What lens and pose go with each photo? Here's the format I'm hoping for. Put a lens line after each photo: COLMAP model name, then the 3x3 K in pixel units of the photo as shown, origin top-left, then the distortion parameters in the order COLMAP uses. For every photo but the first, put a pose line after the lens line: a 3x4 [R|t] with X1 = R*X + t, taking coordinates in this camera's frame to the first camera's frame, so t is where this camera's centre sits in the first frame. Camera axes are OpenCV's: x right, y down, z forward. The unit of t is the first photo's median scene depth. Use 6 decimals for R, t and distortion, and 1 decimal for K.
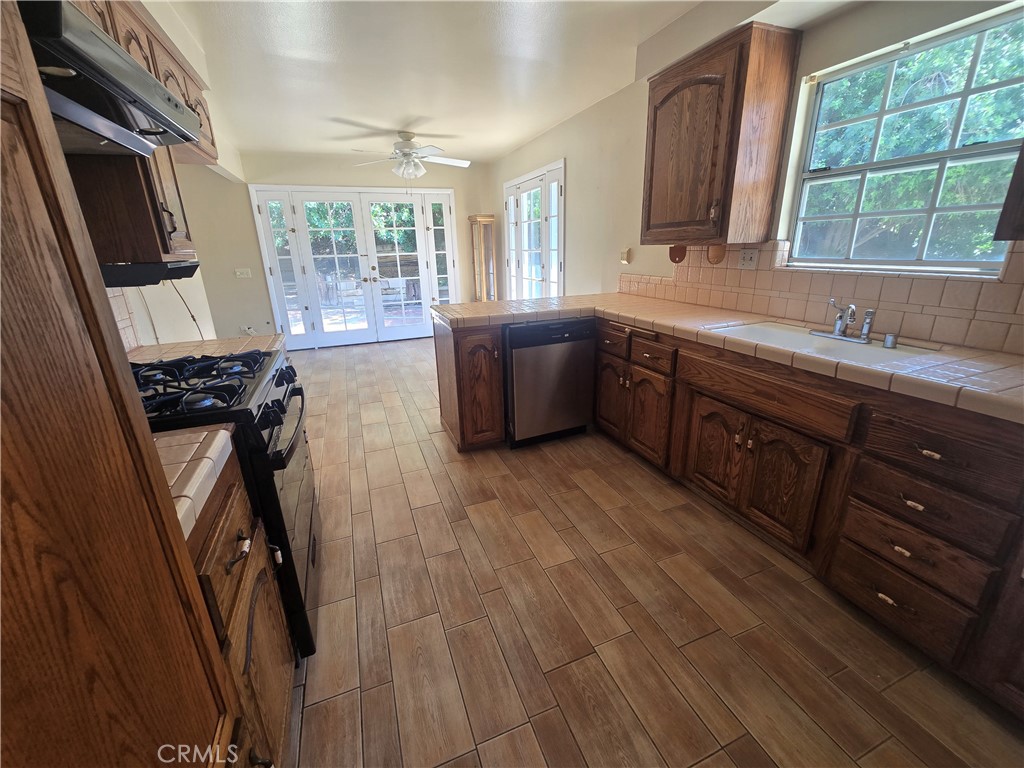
lens RADIAL K [[419.6, 0, 514.4], [0, 419.6, 378.2], [0, 0, 1]] dist [0.000785, 0.000185]
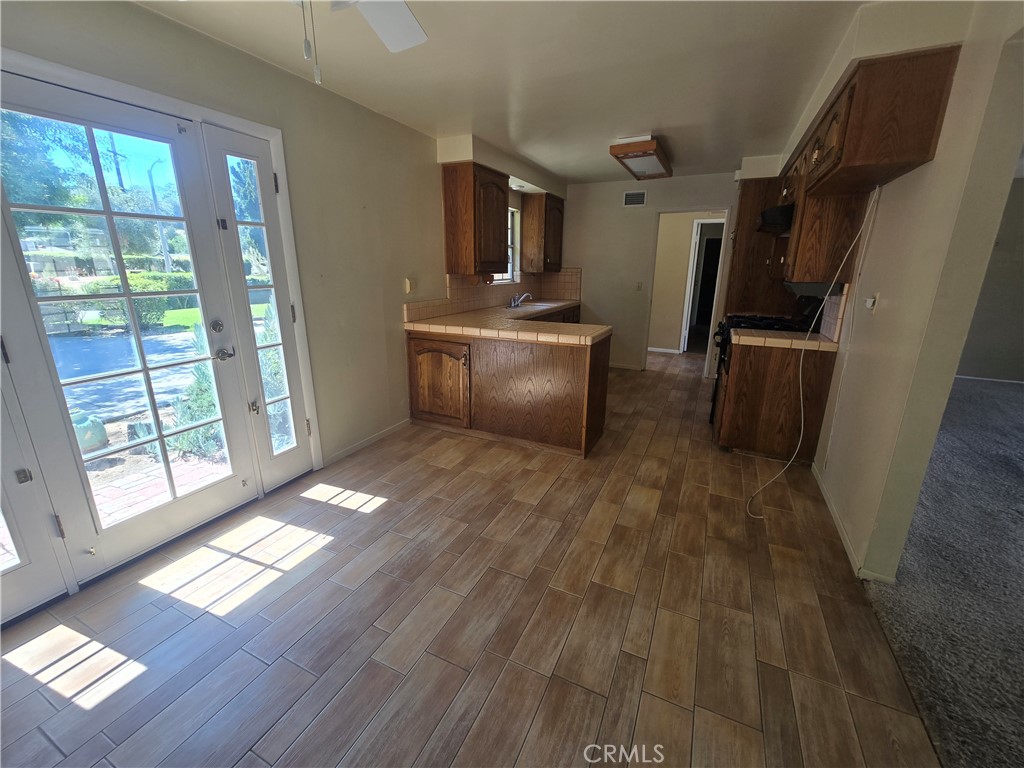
lens RADIAL K [[419.6, 0, 513.3], [0, 419.6, 383.7], [0, 0, 1]] dist [0.000785, 0.000185]
pose [[-0.676896, -0.182189, 0.713176, -0.751212], [0.232577, 0.866311, 0.442055, -0.524688], [-0.698370, 0.465093, -0.544029, 1.636668]]
